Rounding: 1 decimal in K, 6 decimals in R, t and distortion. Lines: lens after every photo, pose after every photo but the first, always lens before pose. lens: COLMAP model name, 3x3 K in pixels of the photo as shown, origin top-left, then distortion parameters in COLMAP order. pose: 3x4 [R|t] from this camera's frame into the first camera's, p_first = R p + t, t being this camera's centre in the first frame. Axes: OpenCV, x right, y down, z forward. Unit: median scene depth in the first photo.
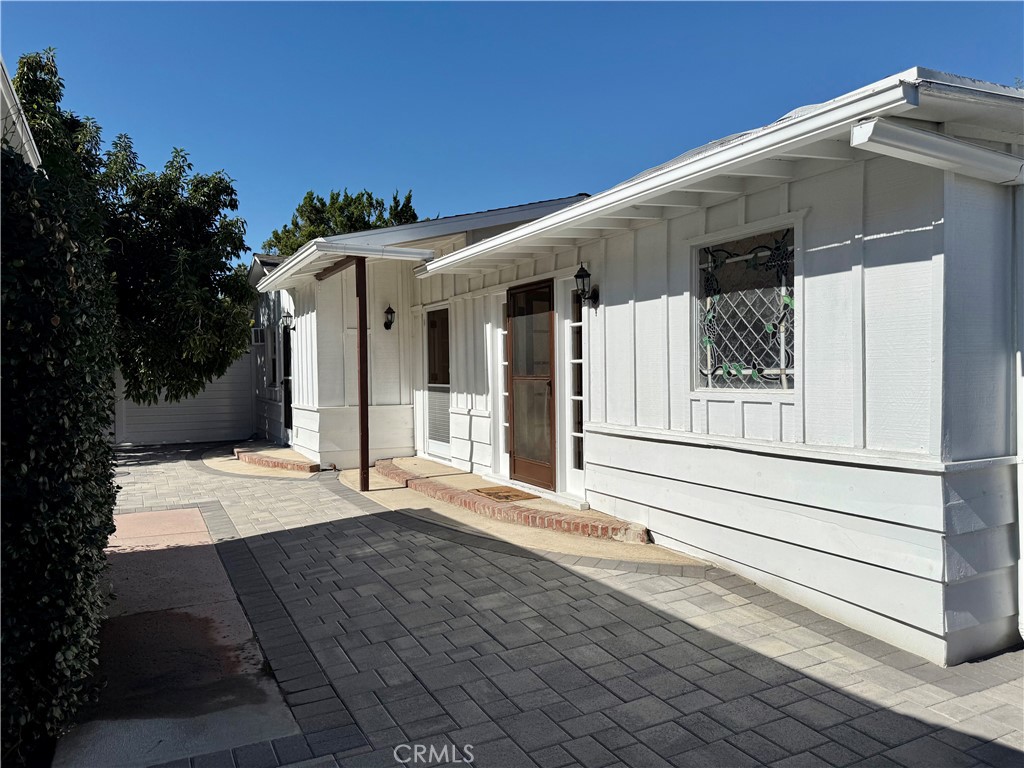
lens RADIAL K [[720.3, 0, 514.6], [0, 720.3, 382.1], [0, 0, 1]] dist [0.041919, -0.044677]
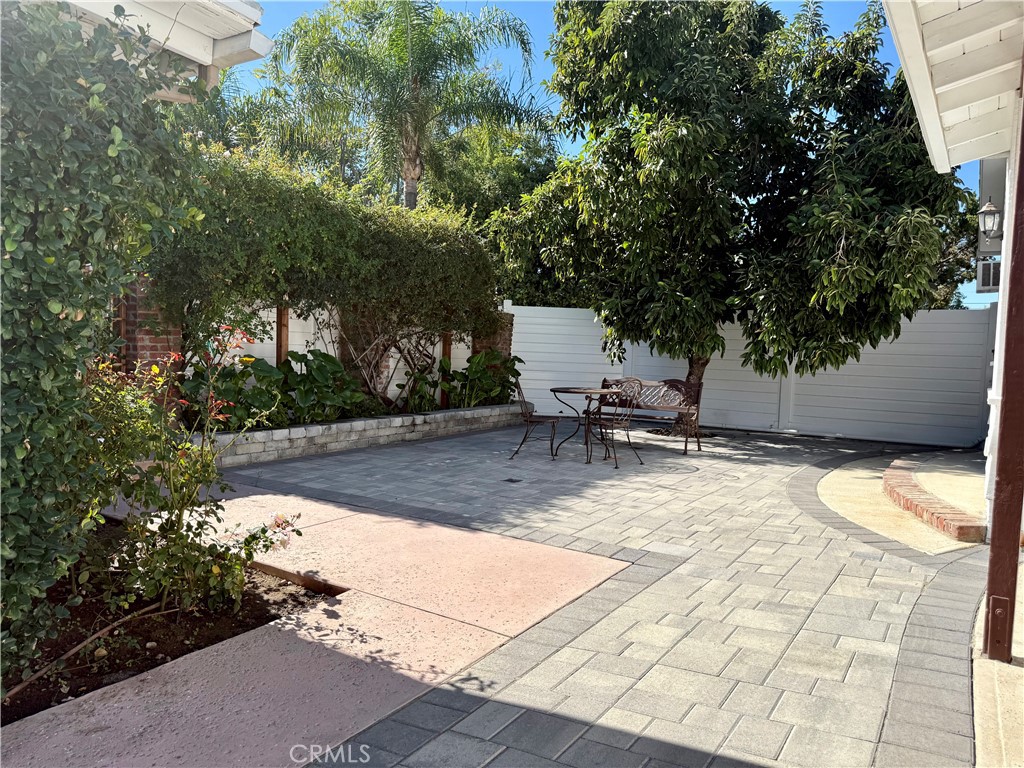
lens RADIAL K [[720.3, 0, 508.7], [0, 720.3, 398.4], [0, 0, 1]] dist [0.041919, -0.044677]
pose [[0.489926, 0.086310, -0.867481, -0.063474], [-0.050590, 0.996225, 0.070548, 0.034098], [0.870295, 0.009322, 0.492443, 0.920291]]
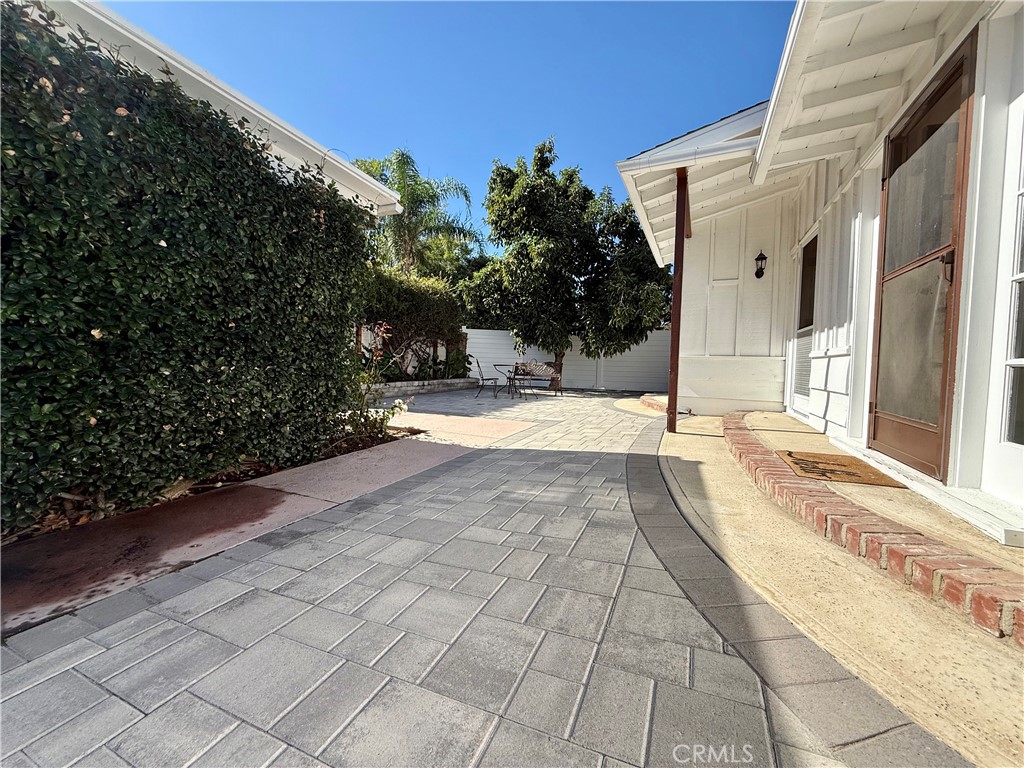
lens RADIAL K [[408.0, 0, 508.0], [0, 408.0, 383.4], [0, 0, 1]] dist [-0.000077, -0.000149]
pose [[0.611220, 0.063779, -0.788887, 0.105930], [-0.042164, 0.997956, 0.048014, 0.100712], [0.790337, 0.003916, 0.612660, 0.719126]]
